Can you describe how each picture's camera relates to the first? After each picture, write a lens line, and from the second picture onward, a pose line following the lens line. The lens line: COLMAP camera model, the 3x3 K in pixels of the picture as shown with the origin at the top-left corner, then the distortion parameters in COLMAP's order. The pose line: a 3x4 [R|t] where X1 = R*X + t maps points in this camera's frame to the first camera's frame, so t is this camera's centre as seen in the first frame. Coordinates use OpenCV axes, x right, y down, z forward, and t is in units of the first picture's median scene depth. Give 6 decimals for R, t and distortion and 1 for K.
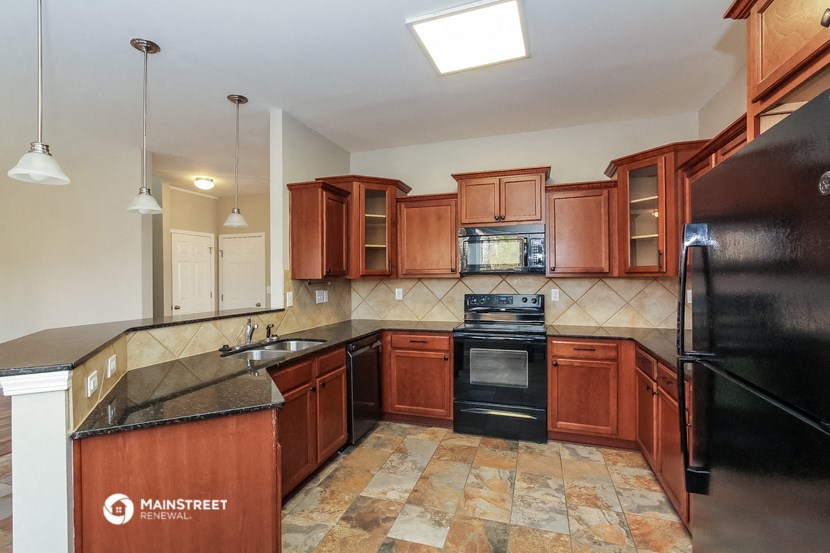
lens RADIAL K [[388.1, 0, 409.3], [0, 388.1, 275.7], [0, 0, 1]] dist [-0.003498, -0.001461]
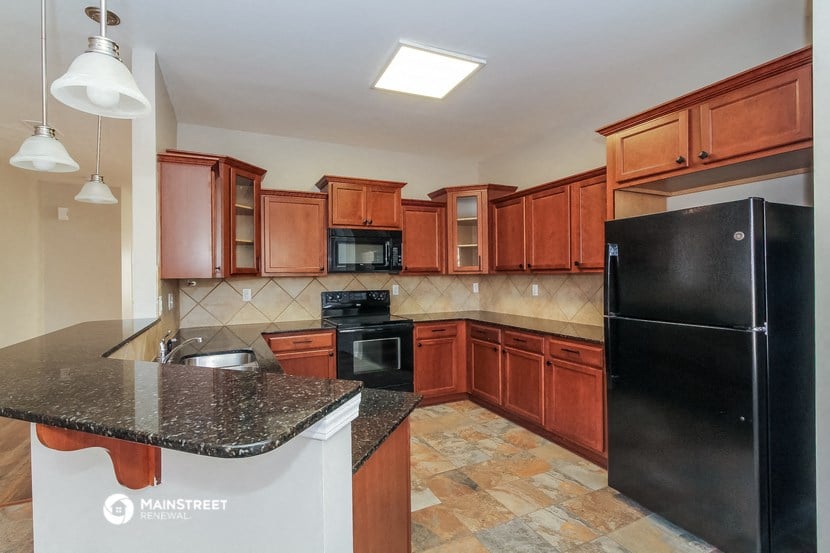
lens RADIAL K [[388.1, 0, 396.0], [0, 388.1, 273.7], [0, 0, 1]] dist [-0.003498, -0.001461]
pose [[0.728094, -0.001233, 0.685476, -0.540215], [0.006079, 0.999971, -0.004657, 0.006231], [-0.685451, 0.007558, 0.728080, 0.149515]]
